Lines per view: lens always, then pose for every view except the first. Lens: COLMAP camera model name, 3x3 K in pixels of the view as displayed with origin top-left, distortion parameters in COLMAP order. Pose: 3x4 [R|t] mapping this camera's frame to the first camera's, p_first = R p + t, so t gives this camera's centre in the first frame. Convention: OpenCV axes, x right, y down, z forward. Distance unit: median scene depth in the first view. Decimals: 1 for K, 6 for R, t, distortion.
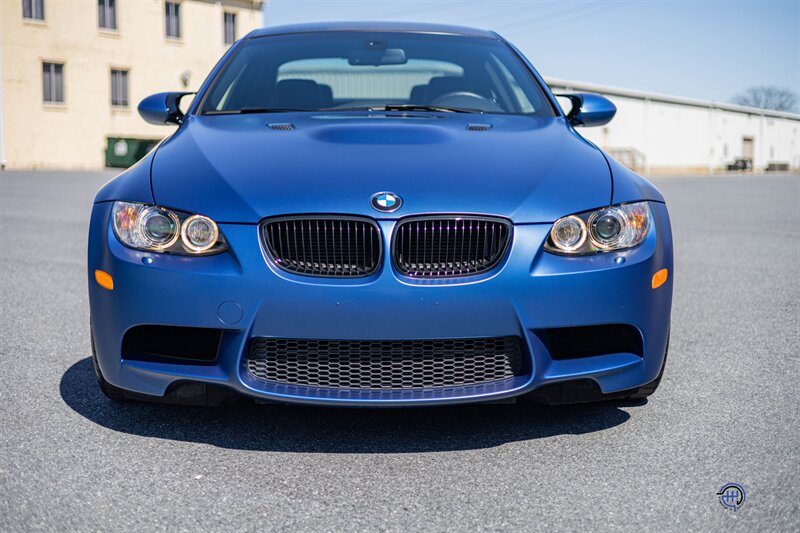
lens RADIAL K [[1119.5, 0, 398.5], [0, 1119.5, 266.0], [0, 0, 1]] dist [0.021431, 0.000000]
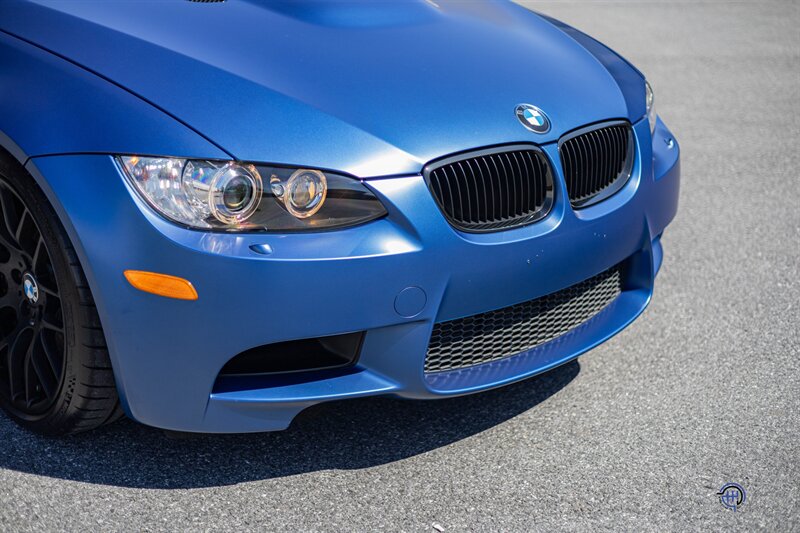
lens RADIAL K [[1119.5, 0, 395.5], [0, 1119.5, 266.0], [0, 0, 1]] dist [0.021431, 0.000000]
pose [[0.729182, -0.222693, 0.647071, -0.588861], [0.059099, 0.962529, 0.264661, -0.164463], [-0.681763, -0.154745, 0.715020, 0.452901]]
